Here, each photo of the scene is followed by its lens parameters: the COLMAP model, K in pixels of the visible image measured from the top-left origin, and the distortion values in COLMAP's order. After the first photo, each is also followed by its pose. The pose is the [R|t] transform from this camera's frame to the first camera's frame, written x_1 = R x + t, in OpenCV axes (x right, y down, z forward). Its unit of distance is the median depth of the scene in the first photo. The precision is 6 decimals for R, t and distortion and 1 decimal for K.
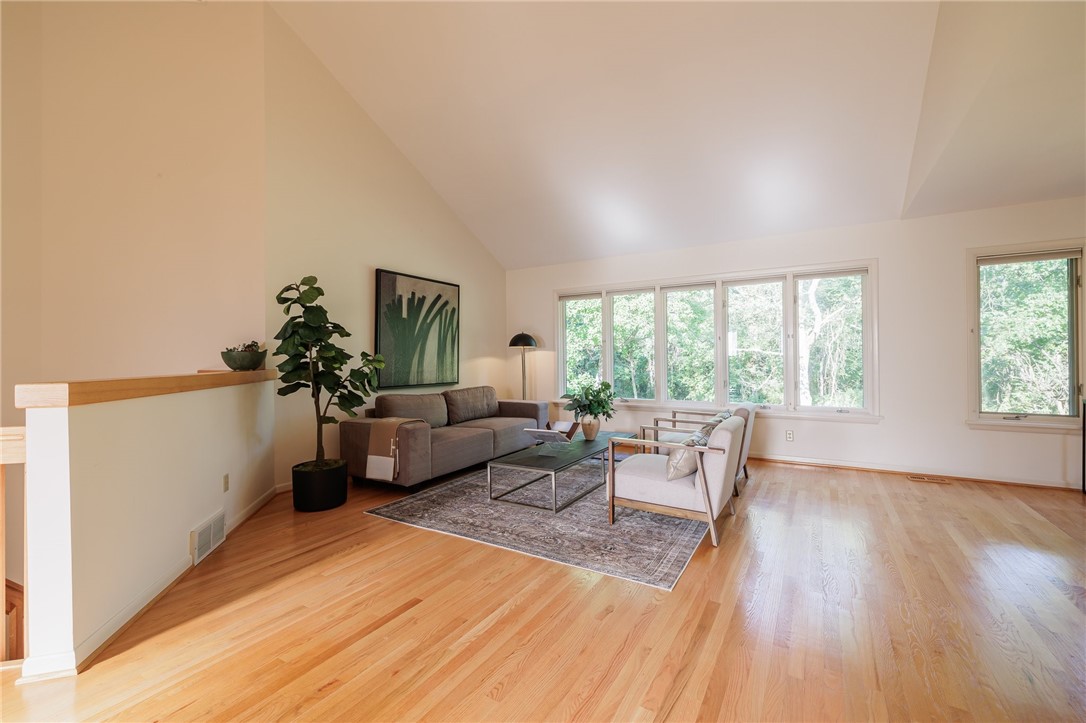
lens RADIAL K [[455.4, 0, 537.5], [0, 455.4, 355.8], [0, 0, 1]] dist [-0.000826, 0.000073]
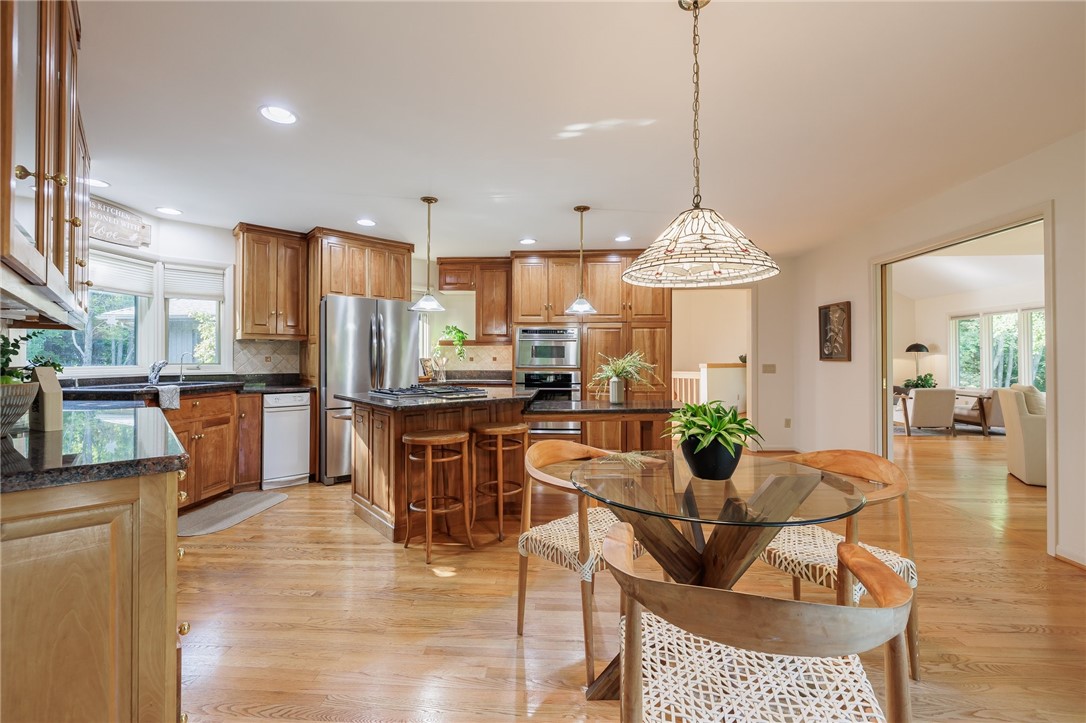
lens RADIAL K [[455.4, 0, 537.5], [0, 455.4, 355.8], [0, 0, 1]] dist [-0.000826, 0.000073]
pose [[0.469792, 0.003536, -0.882770, 0.845437], [-0.000042, 0.999992, 0.003984, -0.015597], [0.882777, -0.001834, 0.469789, -1.009261]]
